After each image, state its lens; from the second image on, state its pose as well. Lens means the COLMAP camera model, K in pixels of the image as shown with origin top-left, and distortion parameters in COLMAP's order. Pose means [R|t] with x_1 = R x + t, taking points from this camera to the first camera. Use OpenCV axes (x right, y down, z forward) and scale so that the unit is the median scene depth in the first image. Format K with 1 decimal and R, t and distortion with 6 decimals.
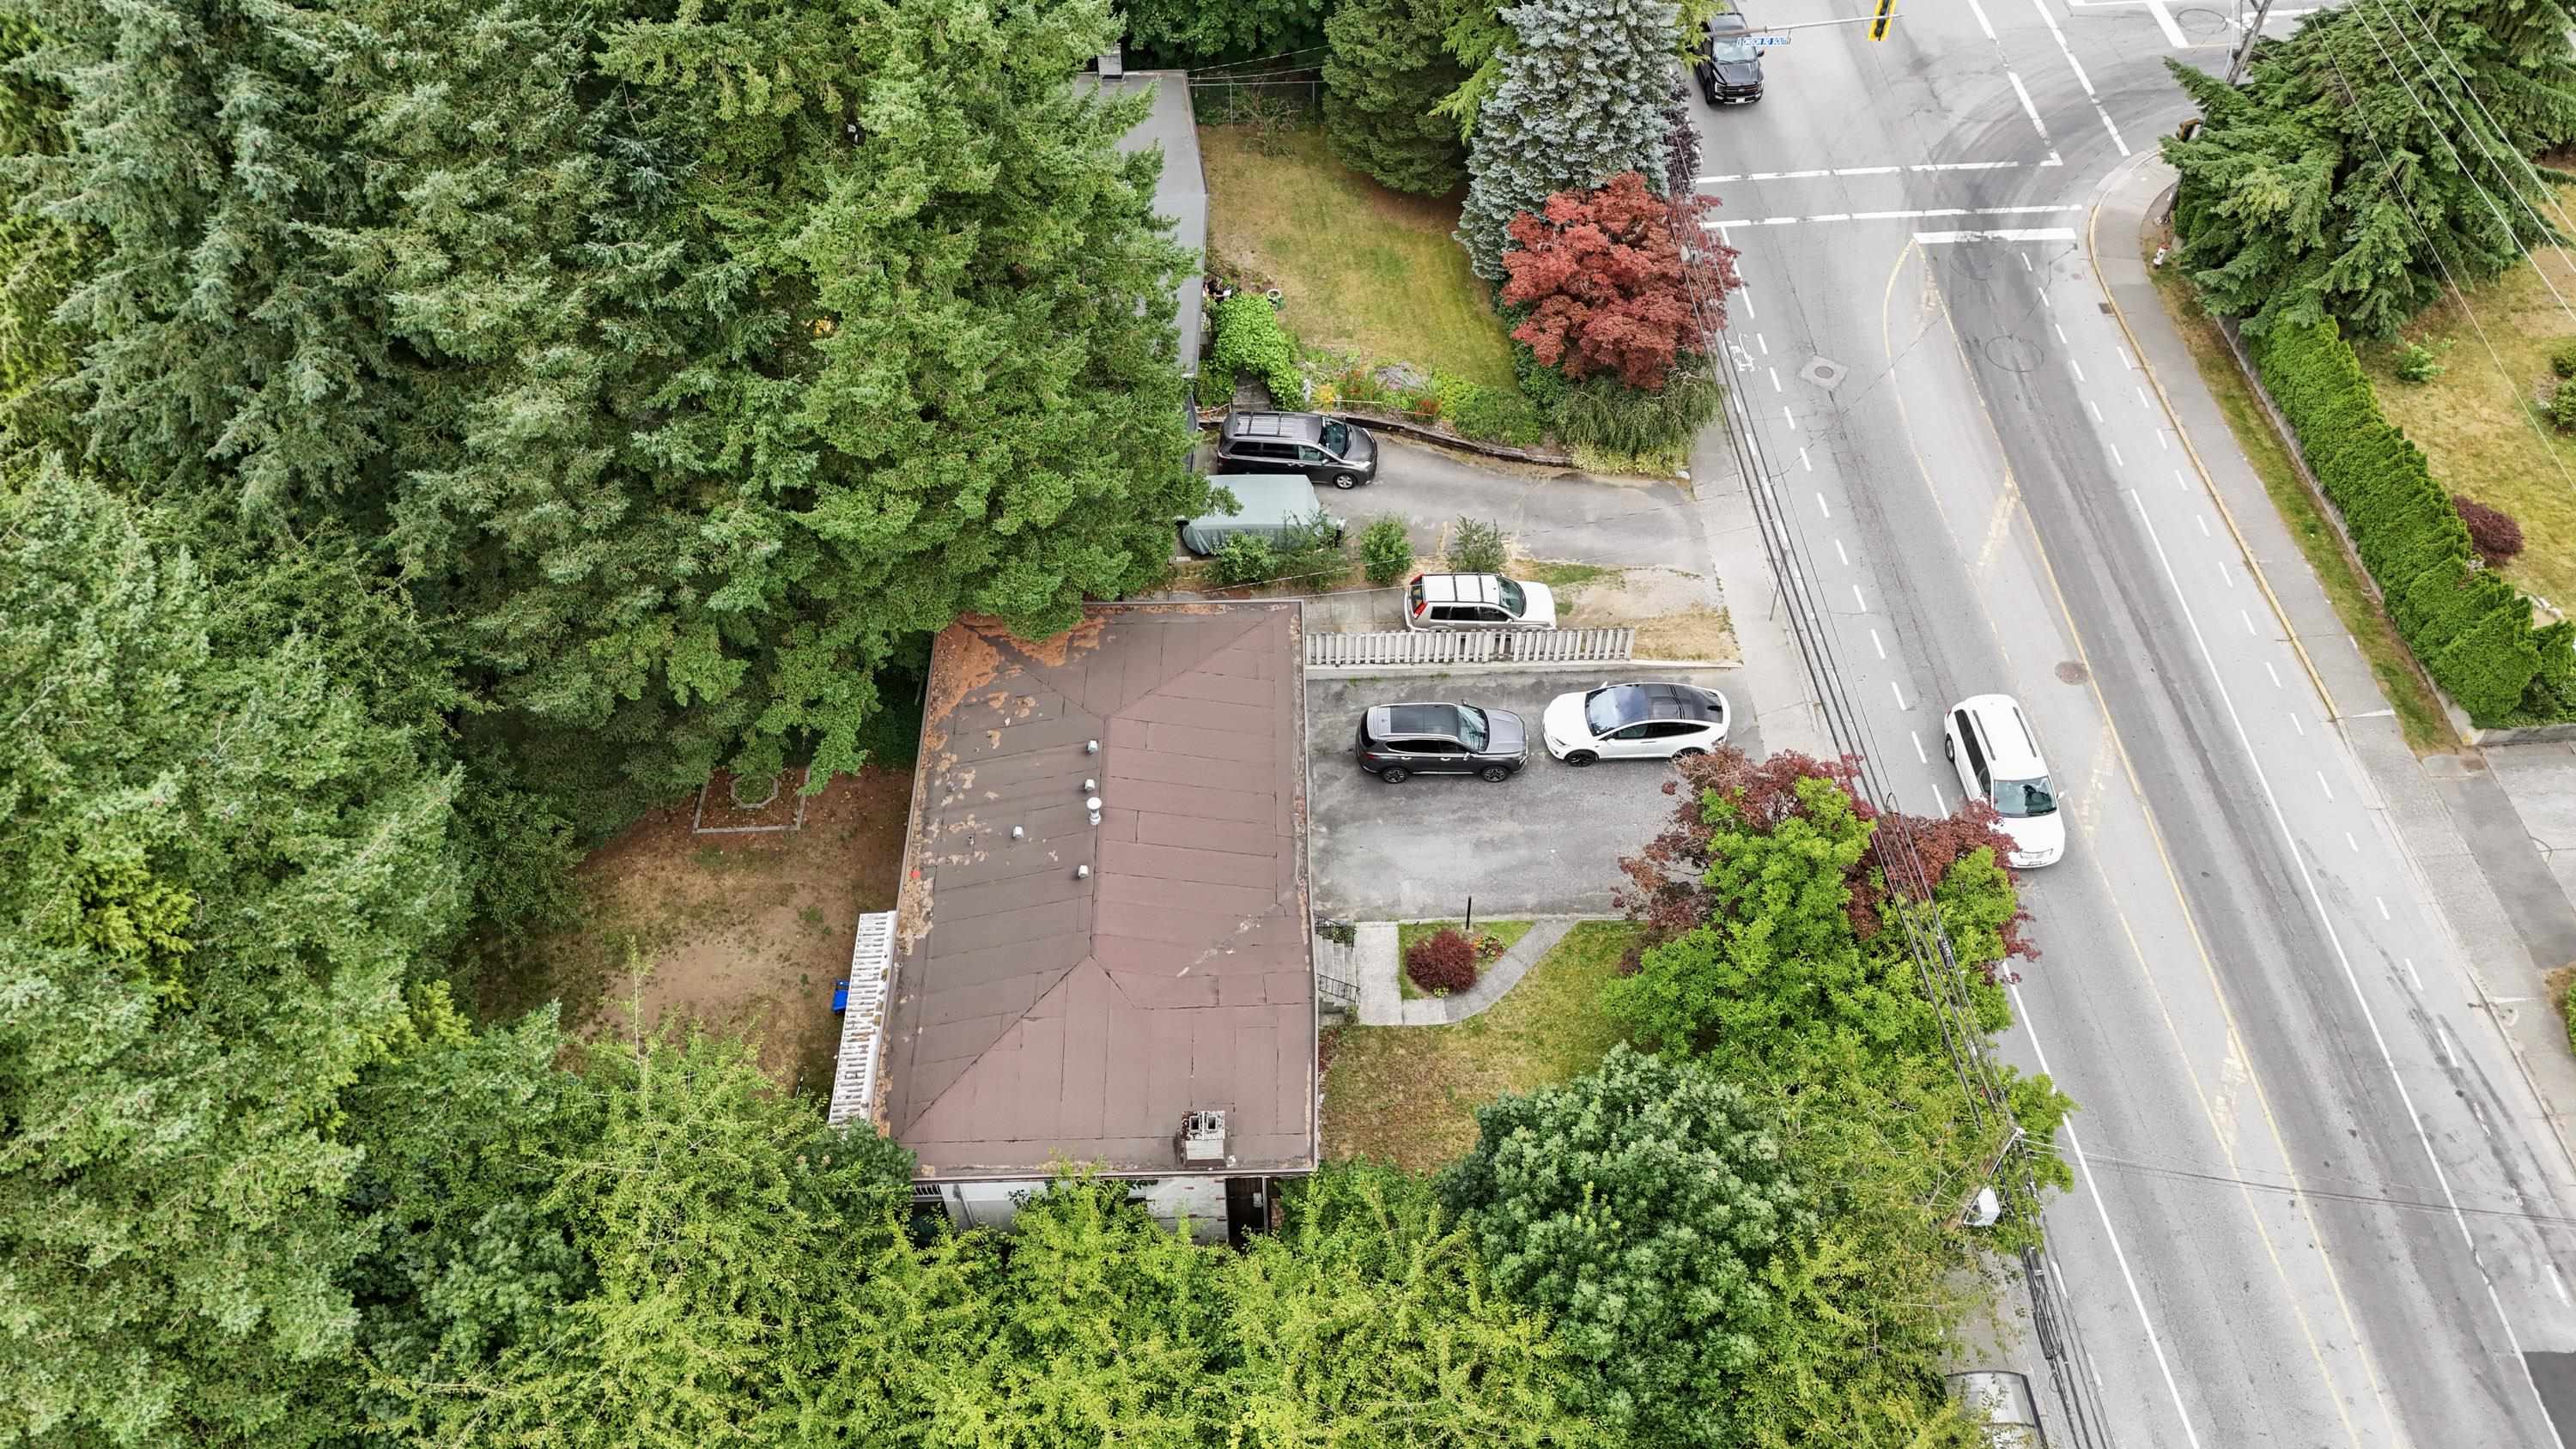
lens RADIAL K [[1863.9, 0, 1283.7], [0, 1863.9, 723.2], [0, 0, 1]] dist [0.088012, -0.088094]
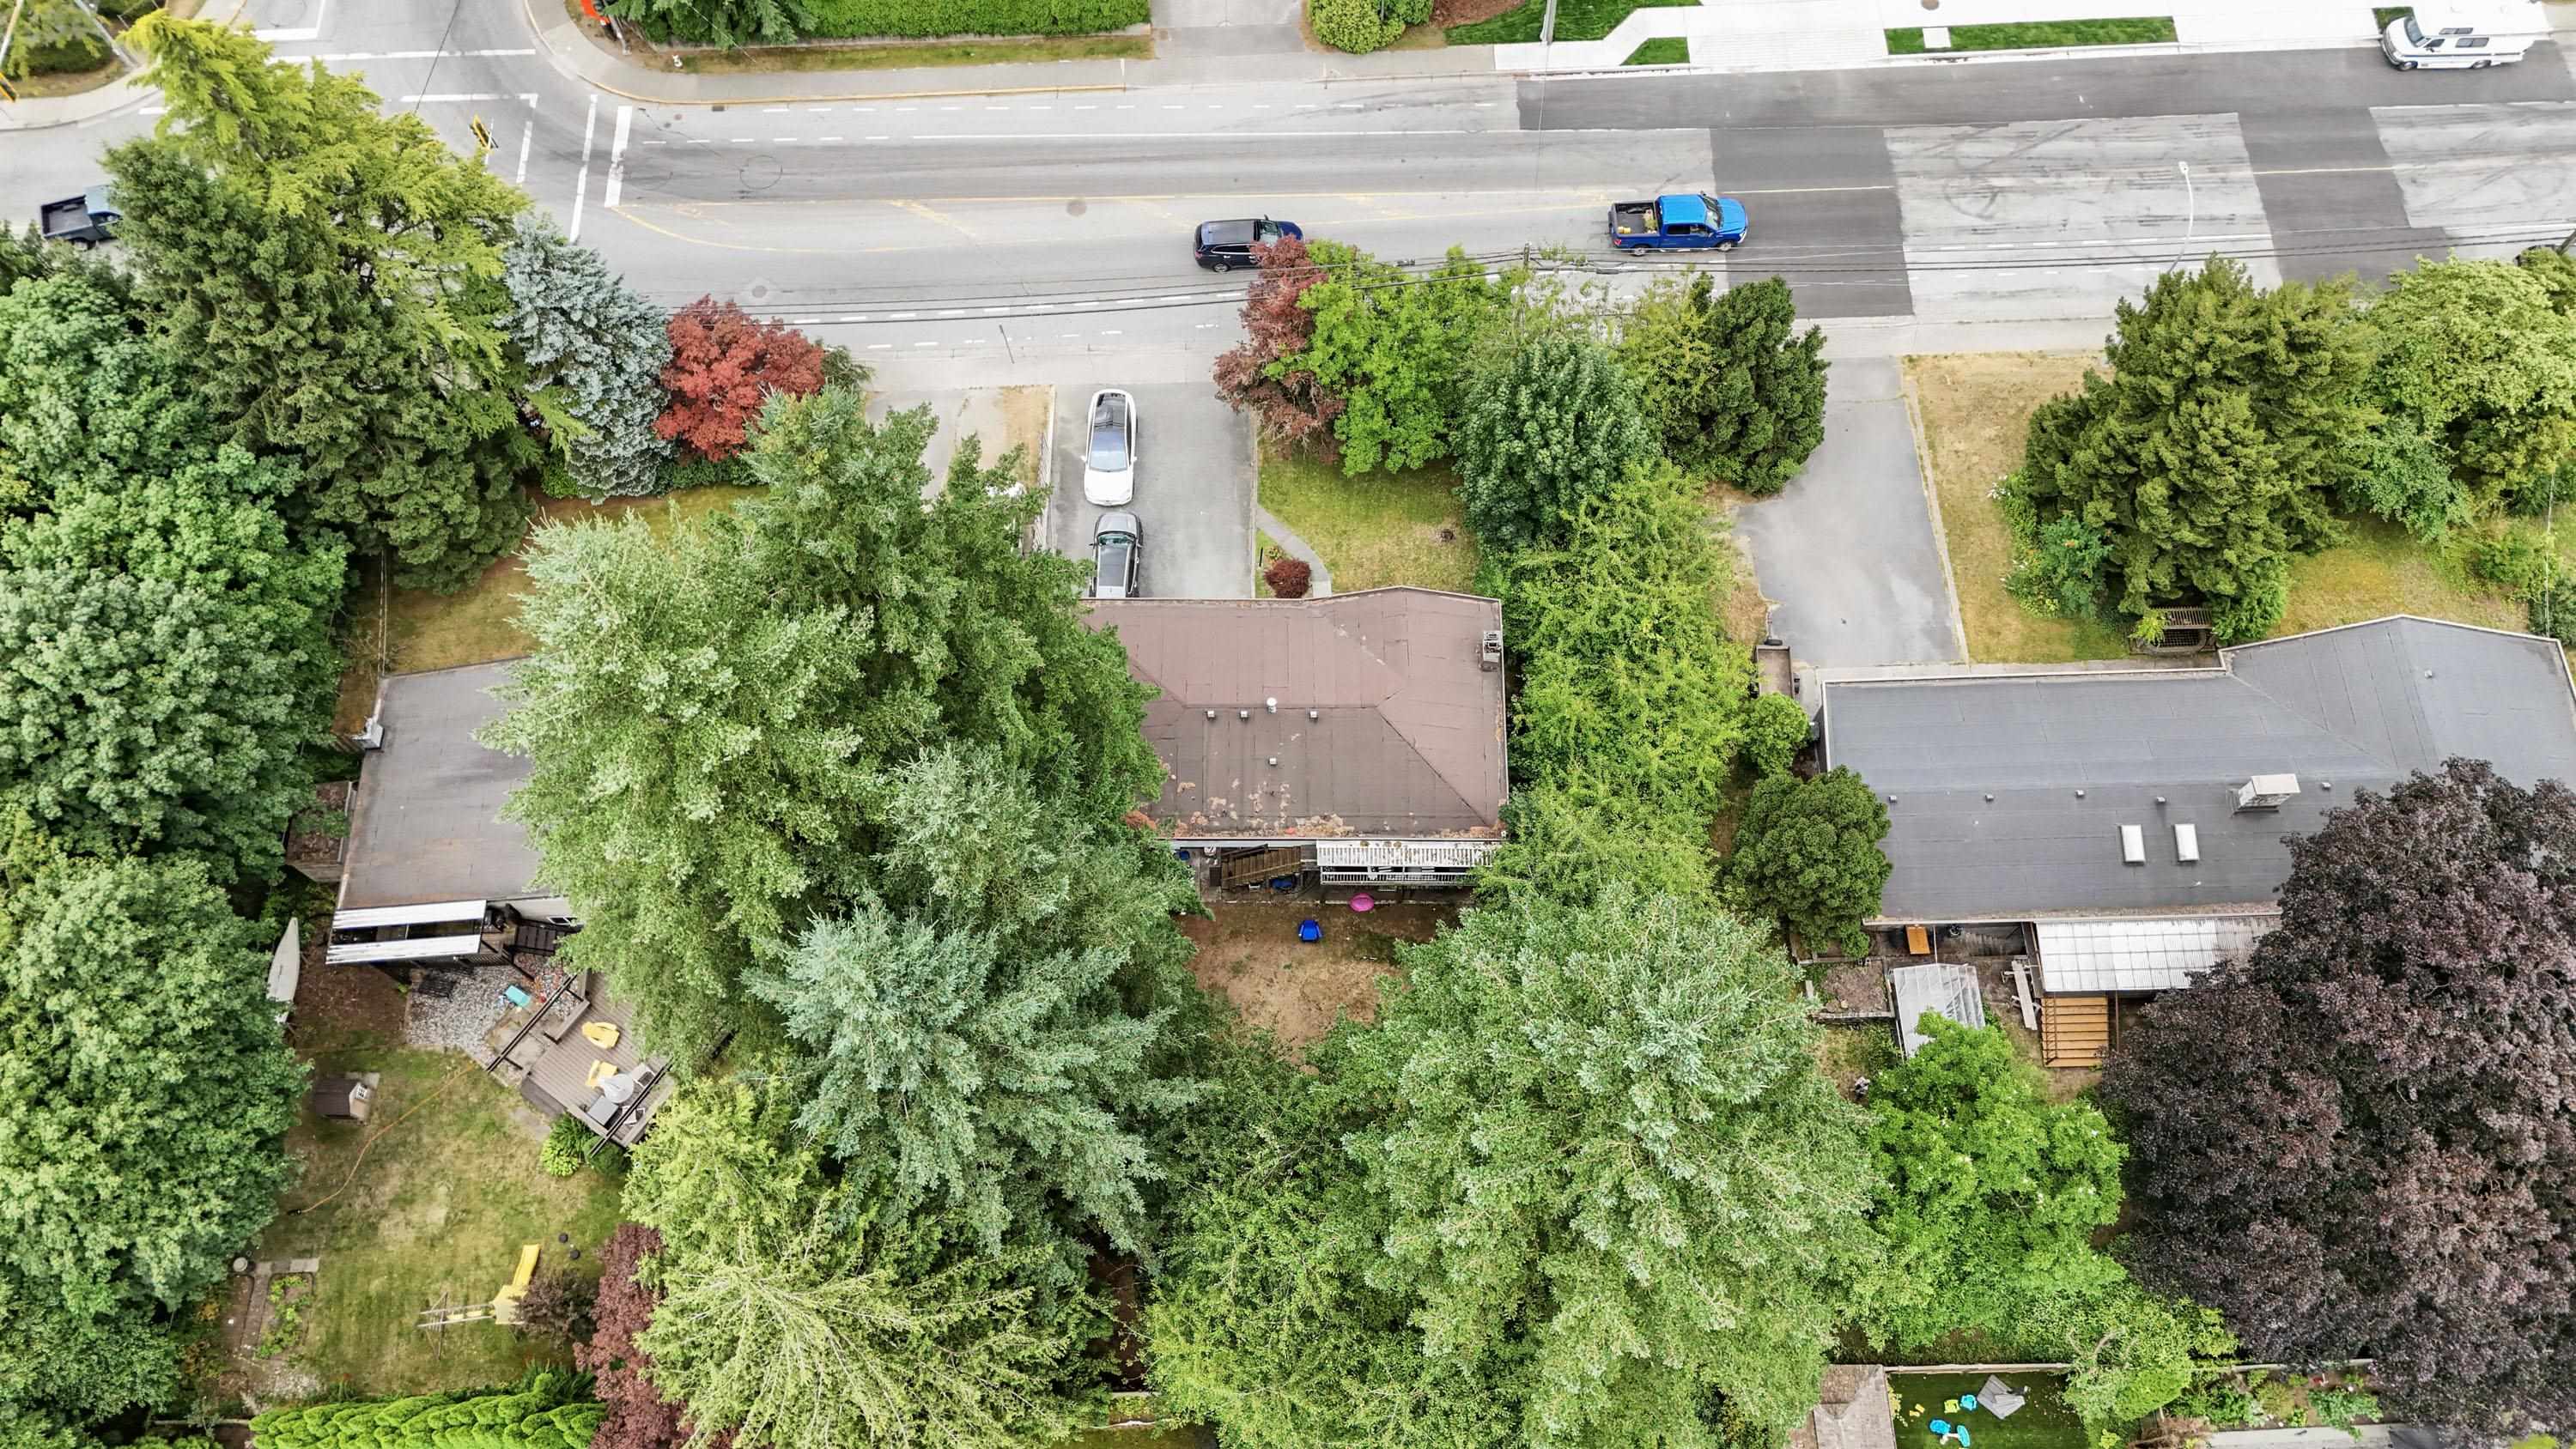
lens RADIAL K [[1863.9, 0, 1283.7], [0, 1863.9, 723.2], [0, 0, 1]] dist [0.088012, -0.088094]
pose [[0.023223, -0.914610, 0.403671, -0.593776], [0.784312, 0.267051, 0.559945, -0.649085], [-0.619932, 0.303600, 0.723541, -0.095421]]
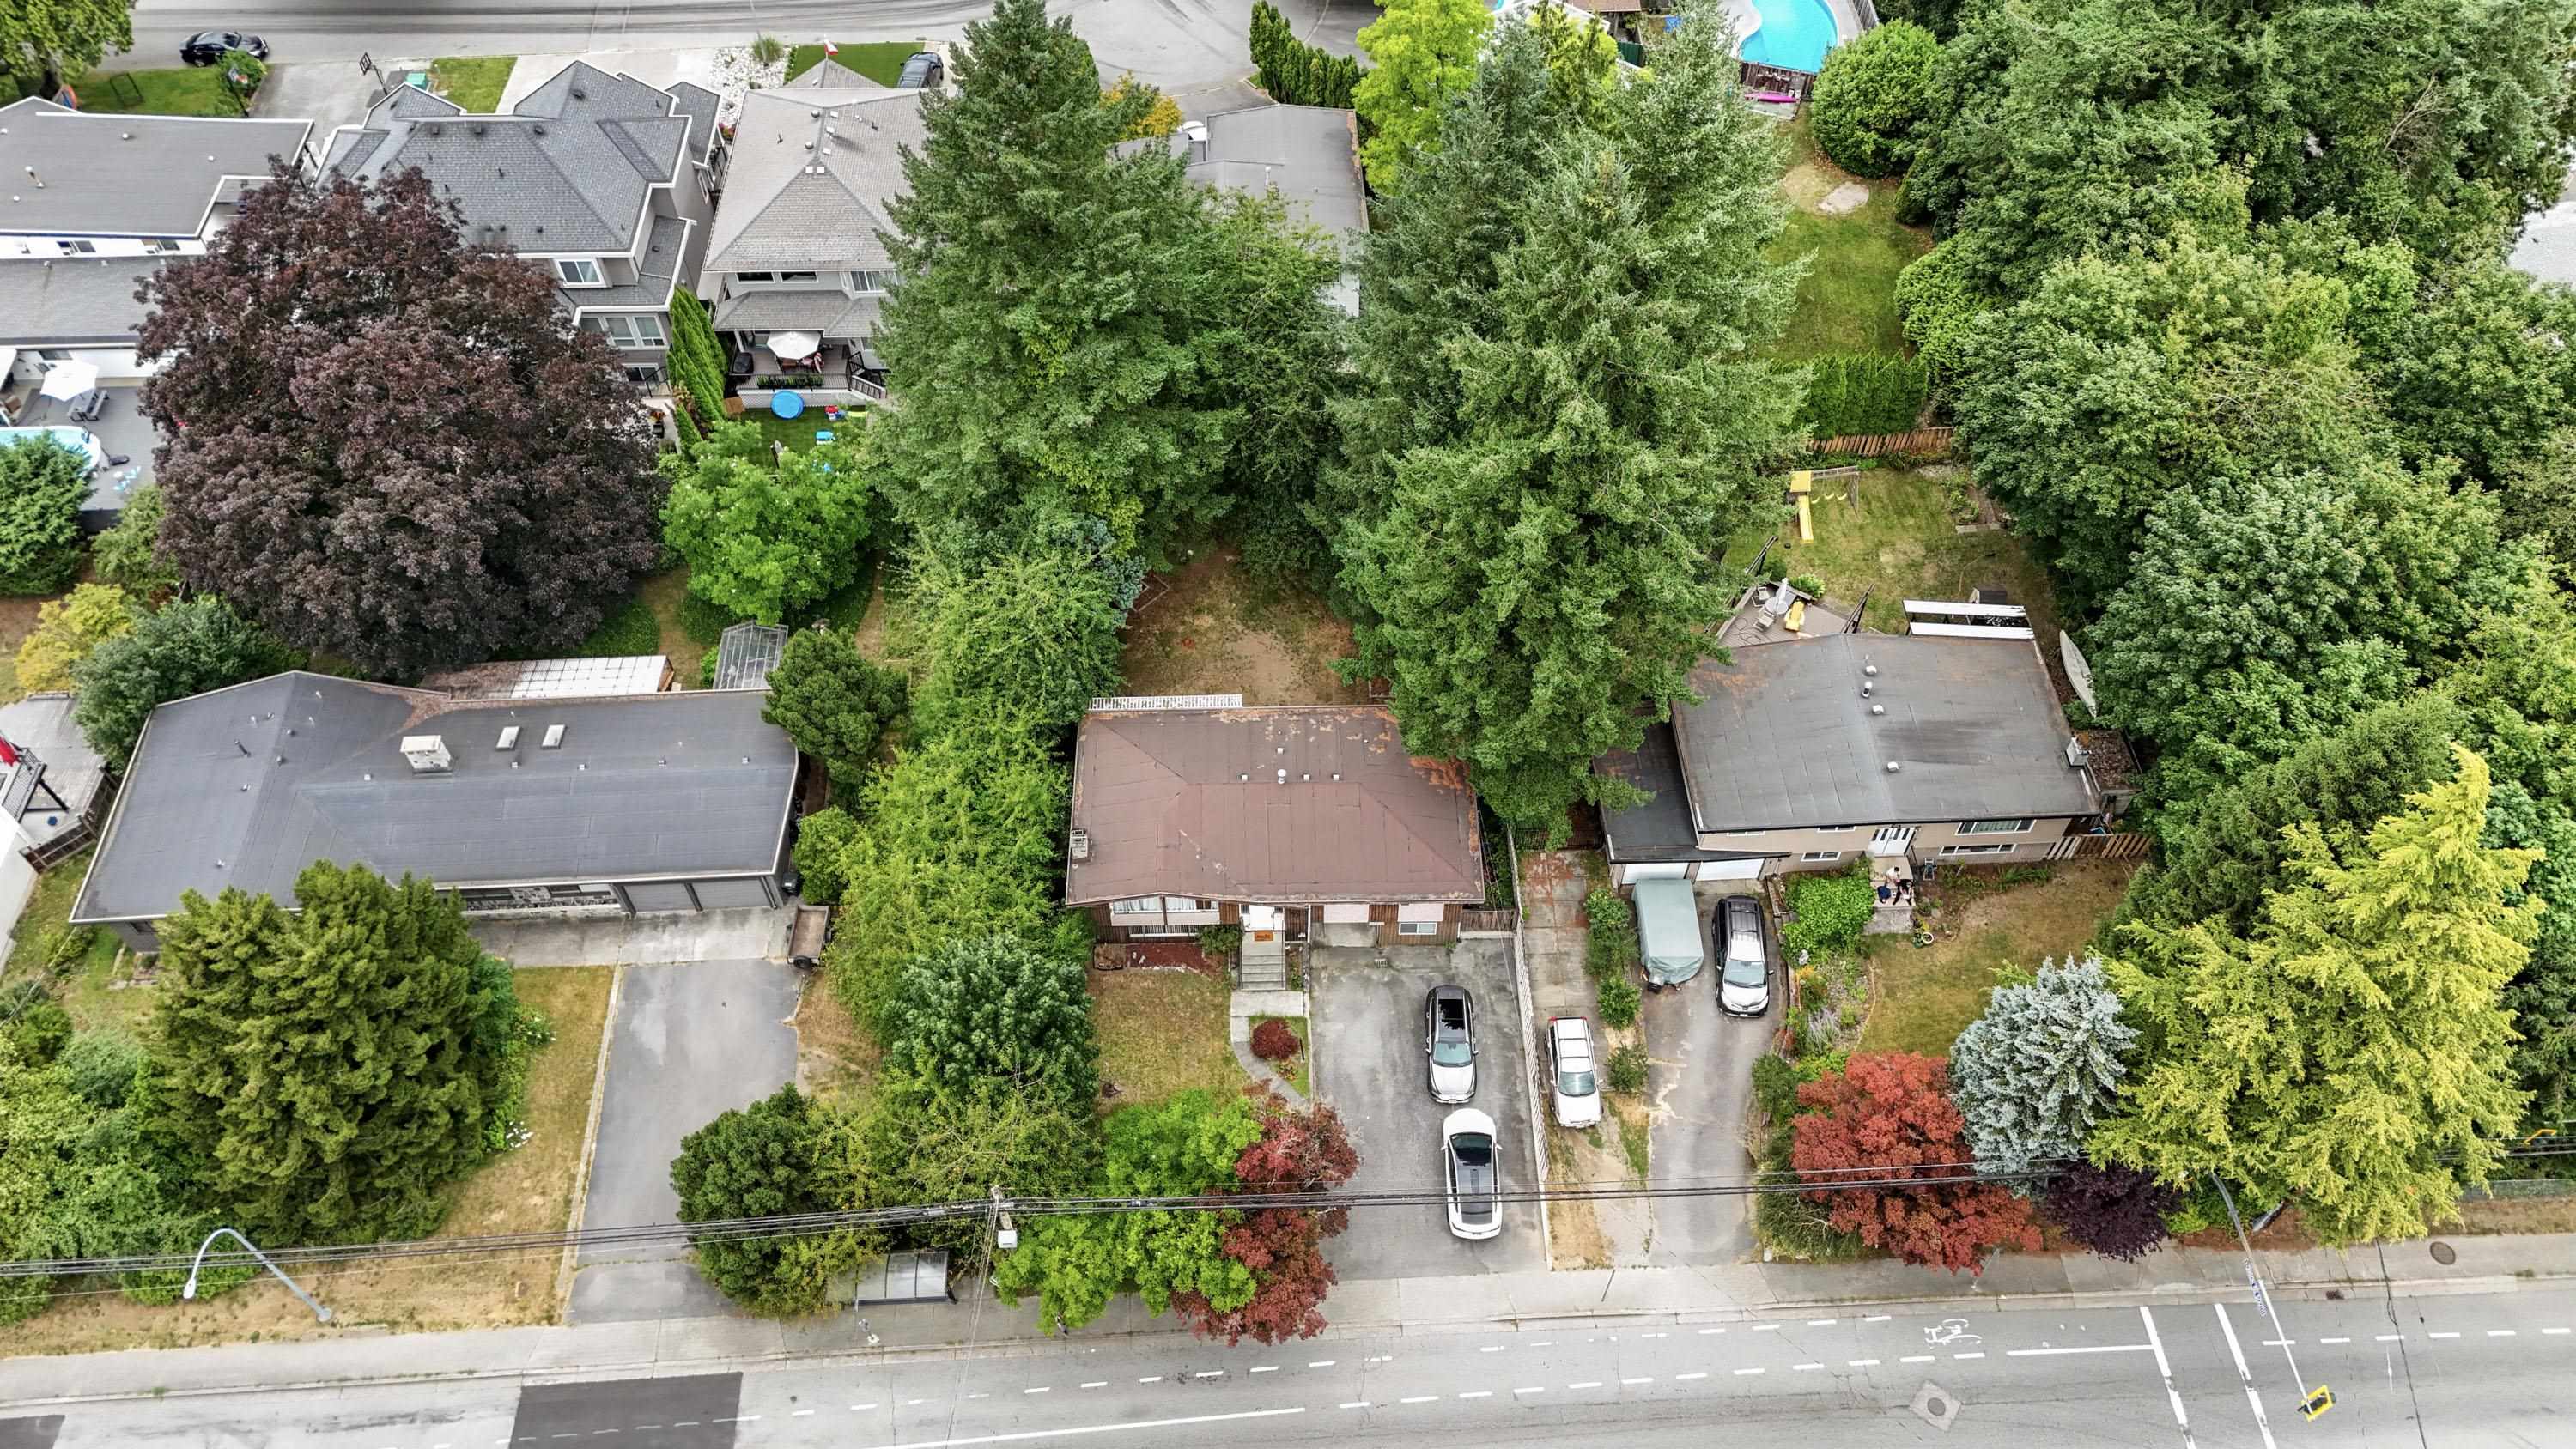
lens RADIAL K [[1863.9, 0, 1283.7], [0, 1863.9, 723.2], [0, 0, 1]] dist [0.088012, -0.088094]
pose [[0.004976, 0.807156, -0.590317, 0.705902], [-0.774594, 0.376460, 0.508214, -0.686303], [0.632439, 0.454727, 0.627092, -0.084413]]
